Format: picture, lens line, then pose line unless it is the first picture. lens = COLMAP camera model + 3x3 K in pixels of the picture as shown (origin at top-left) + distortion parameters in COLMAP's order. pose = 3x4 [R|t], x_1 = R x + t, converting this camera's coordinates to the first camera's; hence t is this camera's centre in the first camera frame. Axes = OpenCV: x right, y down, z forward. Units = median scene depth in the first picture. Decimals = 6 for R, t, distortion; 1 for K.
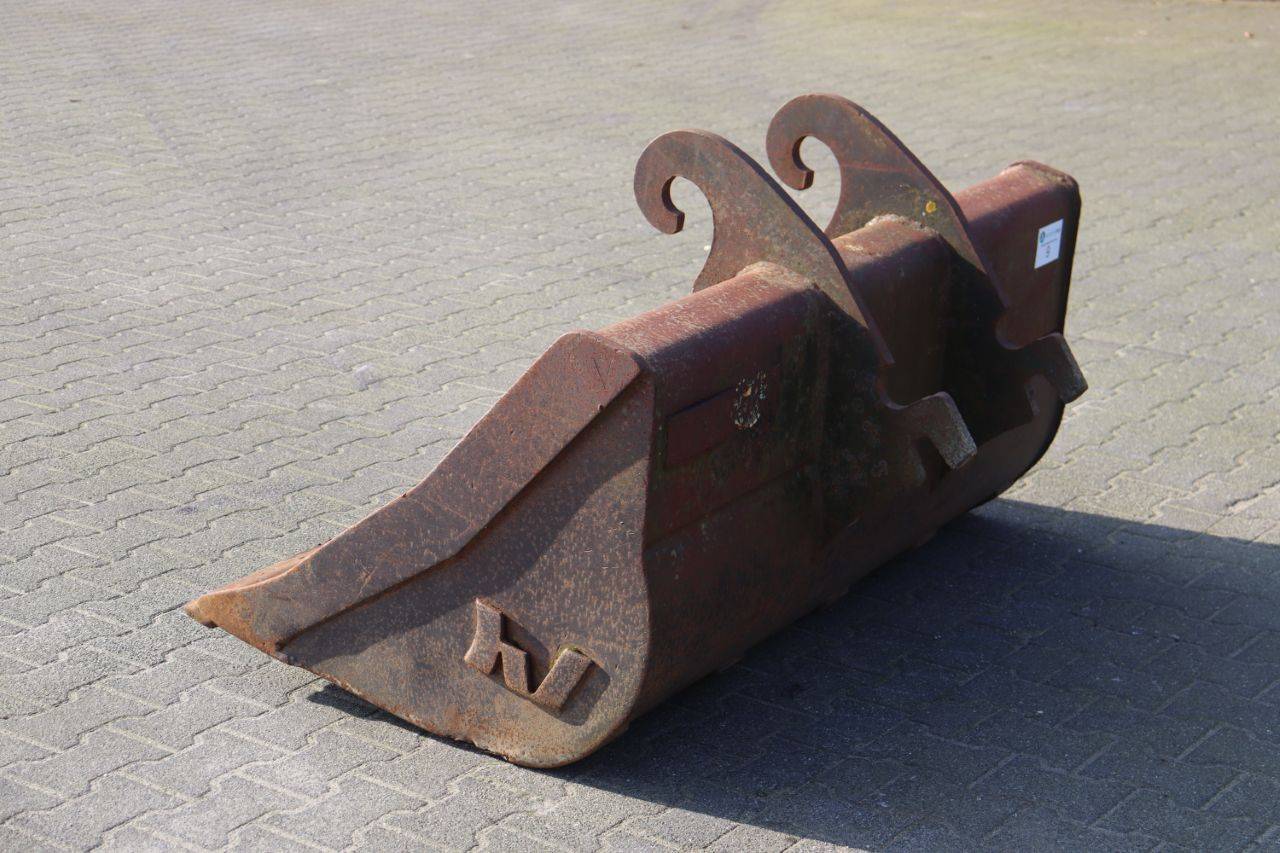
lens RADIAL K [[2524.8, 0, 640.9], [0, 2524.8, 423.0], [0, 0, 1]] dist [0.062555, 0.000000]
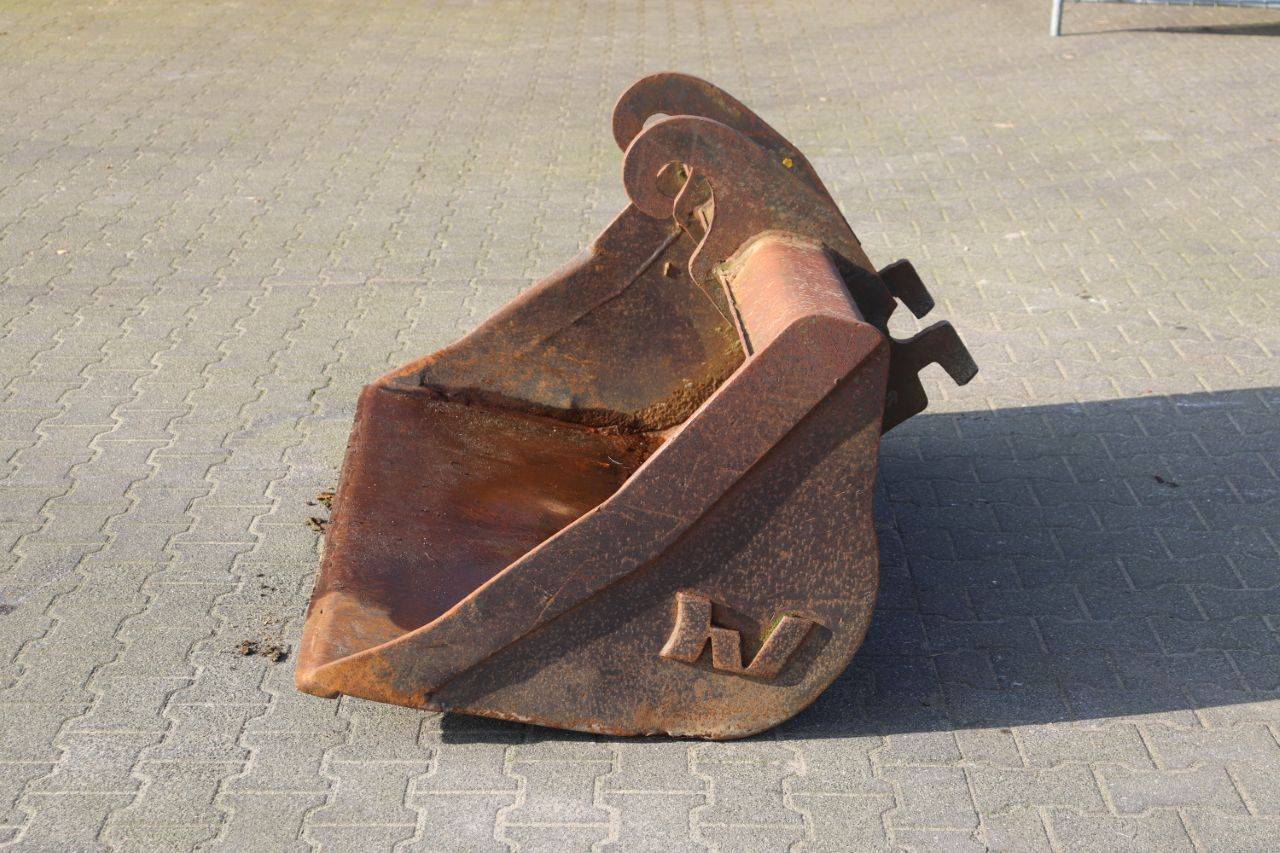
lens RADIAL K [[2379.8, 0, 639.5], [0, 2379.8, 431.1], [0, 0, 1]] dist [0.047618, 0.000000]
pose [[0.792833, -0.191754, 0.578487, -0.626865], [0.171959, 0.981029, 0.089512, -0.084341], [-0.584676, 0.028508, 0.810766, 0.225477]]
